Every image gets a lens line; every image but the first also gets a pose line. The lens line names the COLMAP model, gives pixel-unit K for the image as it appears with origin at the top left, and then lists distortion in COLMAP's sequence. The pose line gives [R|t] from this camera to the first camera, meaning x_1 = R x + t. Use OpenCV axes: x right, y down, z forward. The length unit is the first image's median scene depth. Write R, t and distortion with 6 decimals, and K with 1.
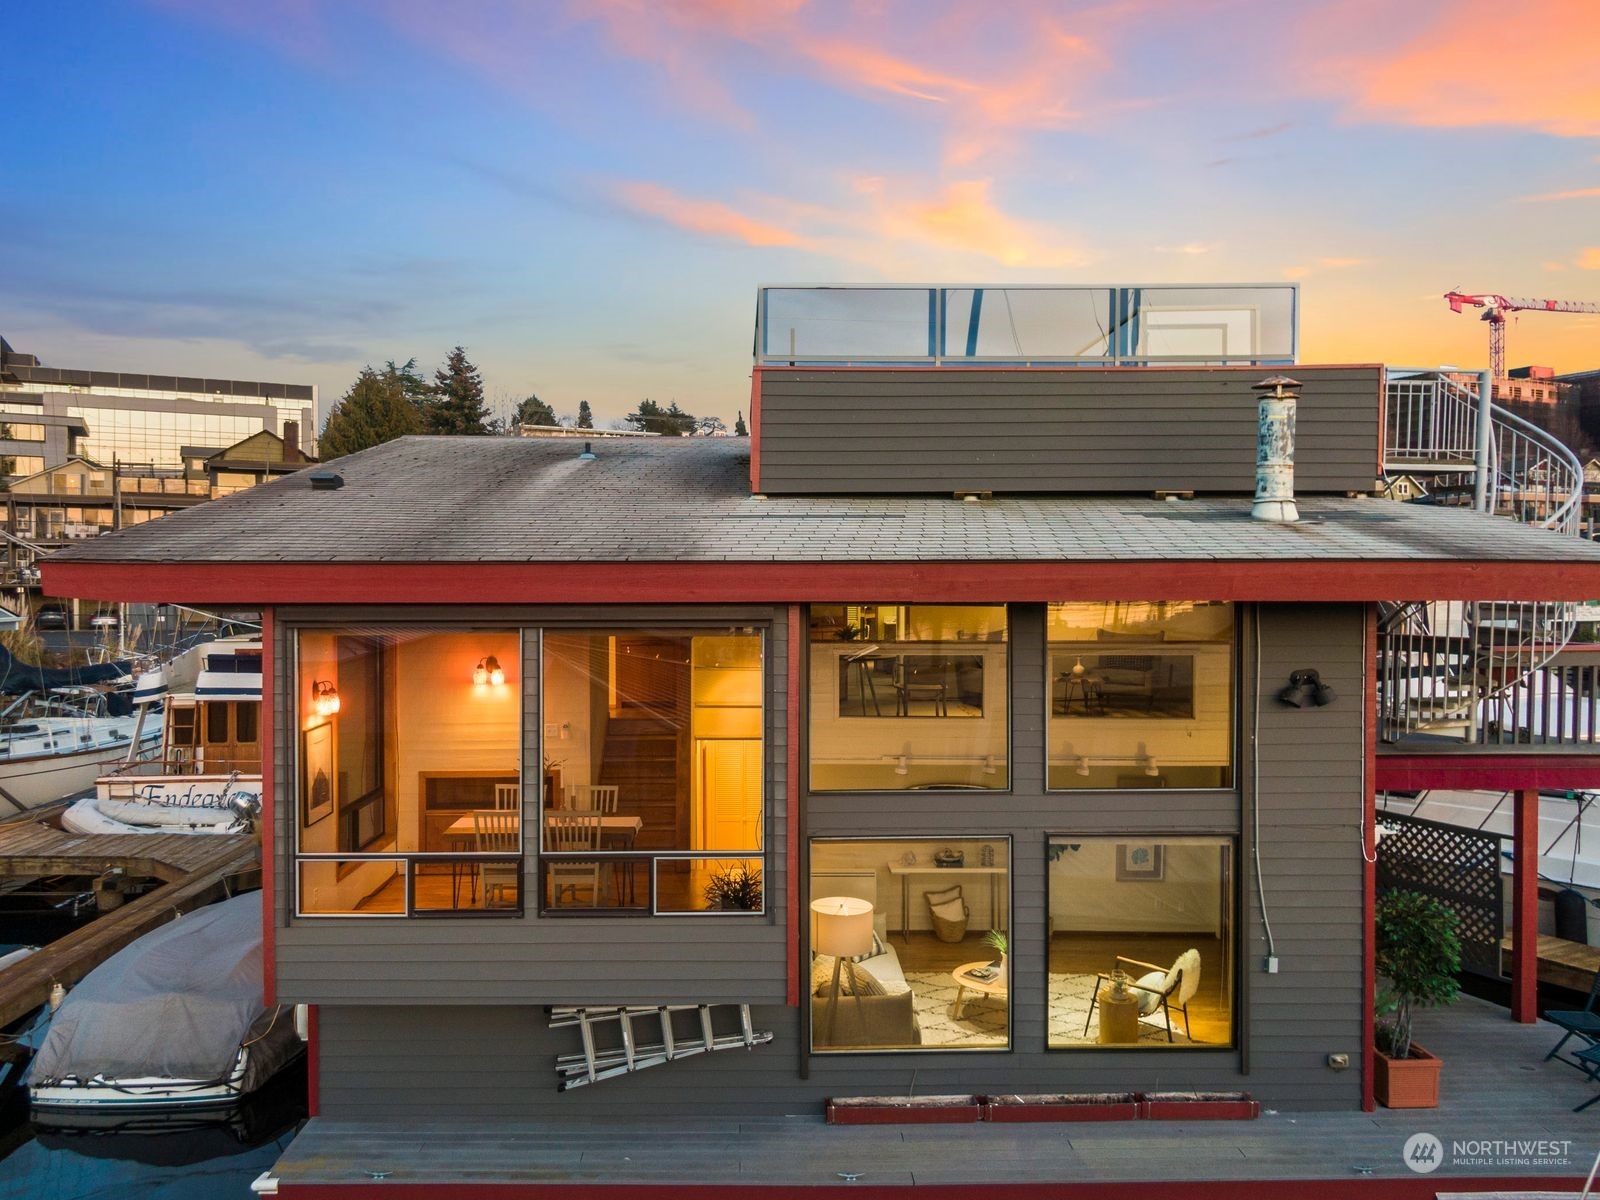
lens RADIAL K [[1183.4, 0, 772.9], [0, 1183.4, 630.6], [0, 0, 1]] dist [-0.007491, -0.002998]
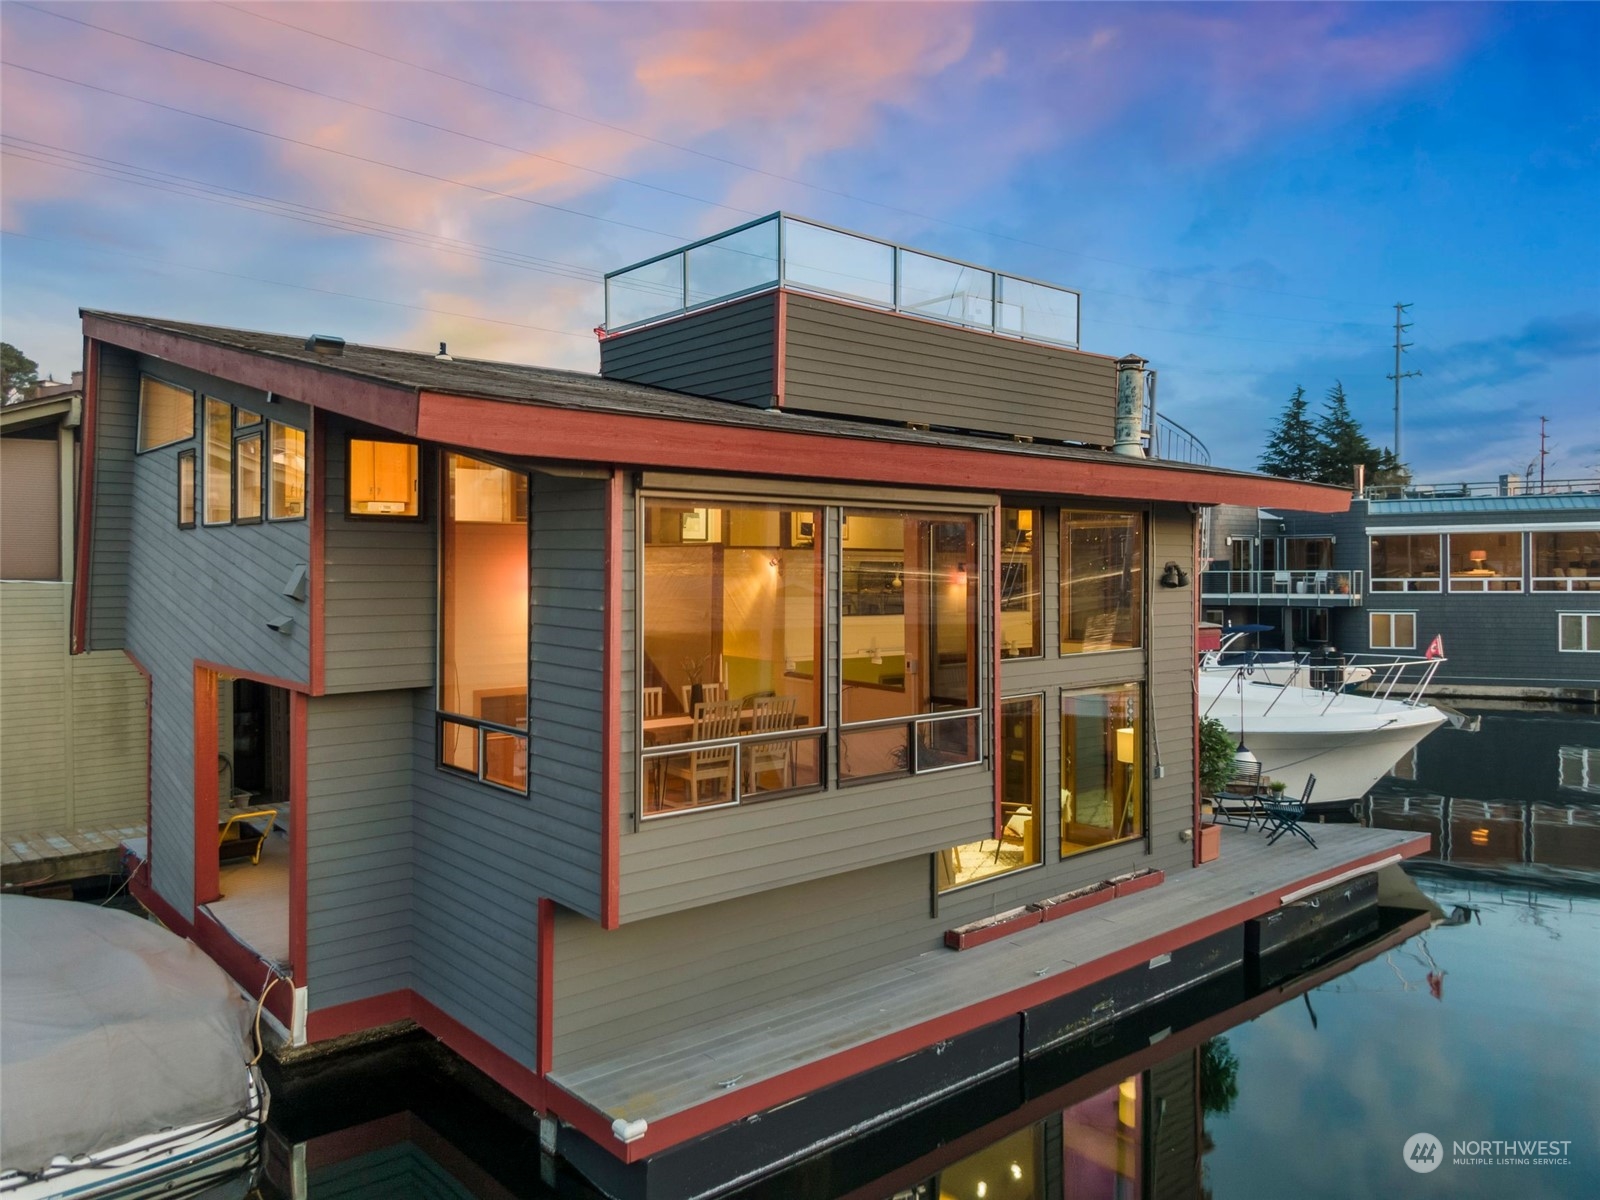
lens RADIAL K [[1174.5, 0, 827.8], [0, 1174.5, 569.9], [0, 0, 1]] dist [0.004021, -0.004926]
pose [[0.746929, 0.003283, 0.664896, -0.694654], [0.014905, 0.999654, -0.021679, 0.058280], [-0.664737, 0.026103, 0.746622, 0.186053]]
